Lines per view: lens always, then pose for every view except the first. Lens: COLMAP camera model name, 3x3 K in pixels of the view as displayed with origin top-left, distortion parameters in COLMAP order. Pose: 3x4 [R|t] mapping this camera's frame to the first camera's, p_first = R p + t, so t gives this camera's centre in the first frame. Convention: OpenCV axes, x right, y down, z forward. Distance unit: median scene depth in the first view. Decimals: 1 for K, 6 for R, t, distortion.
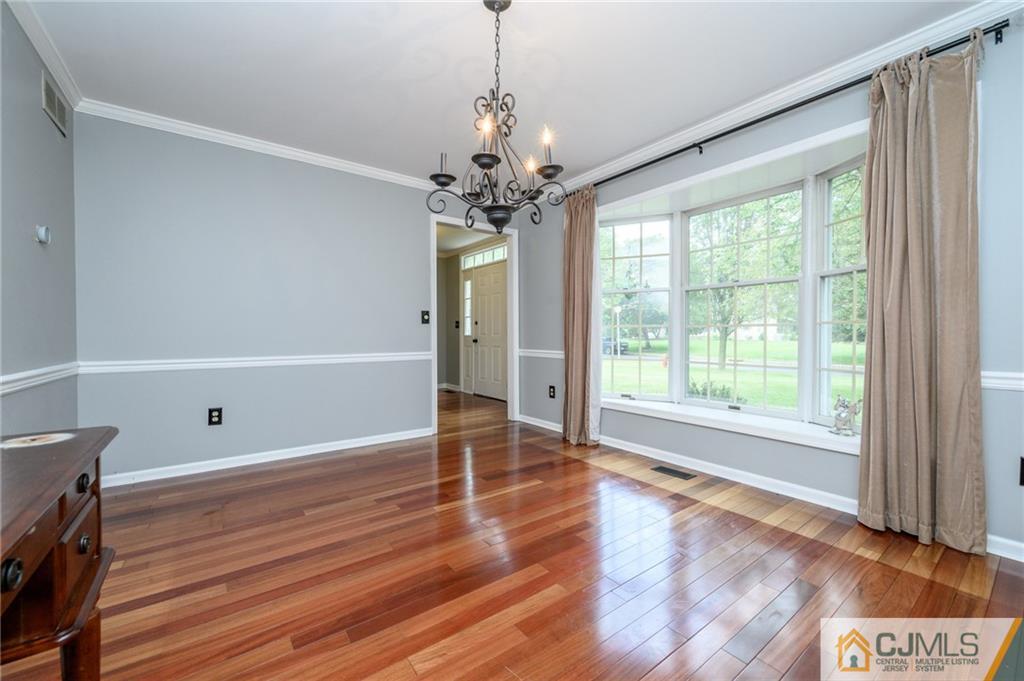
lens RADIAL K [[403.6, 0, 509.6], [0, 403.6, 338.6], [0, 0, 1]] dist [0.004417, -0.000040]
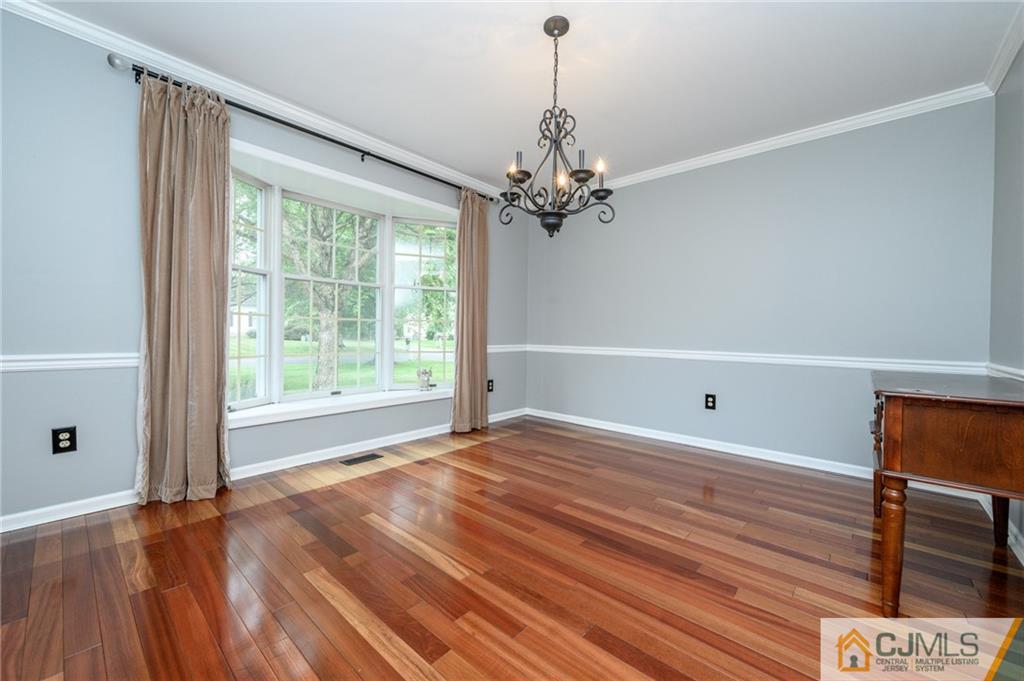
lens RADIAL K [[403.6, 0, 509.7], [0, 403.6, 336.8], [0, 0, 1]] dist [0.004417, -0.000040]
pose [[-0.203532, -0.012264, 0.978991, -0.743931], [-0.002494, 0.999925, 0.012007, 0.003077], [-0.979065, 0.000002, -0.203548, 0.908736]]
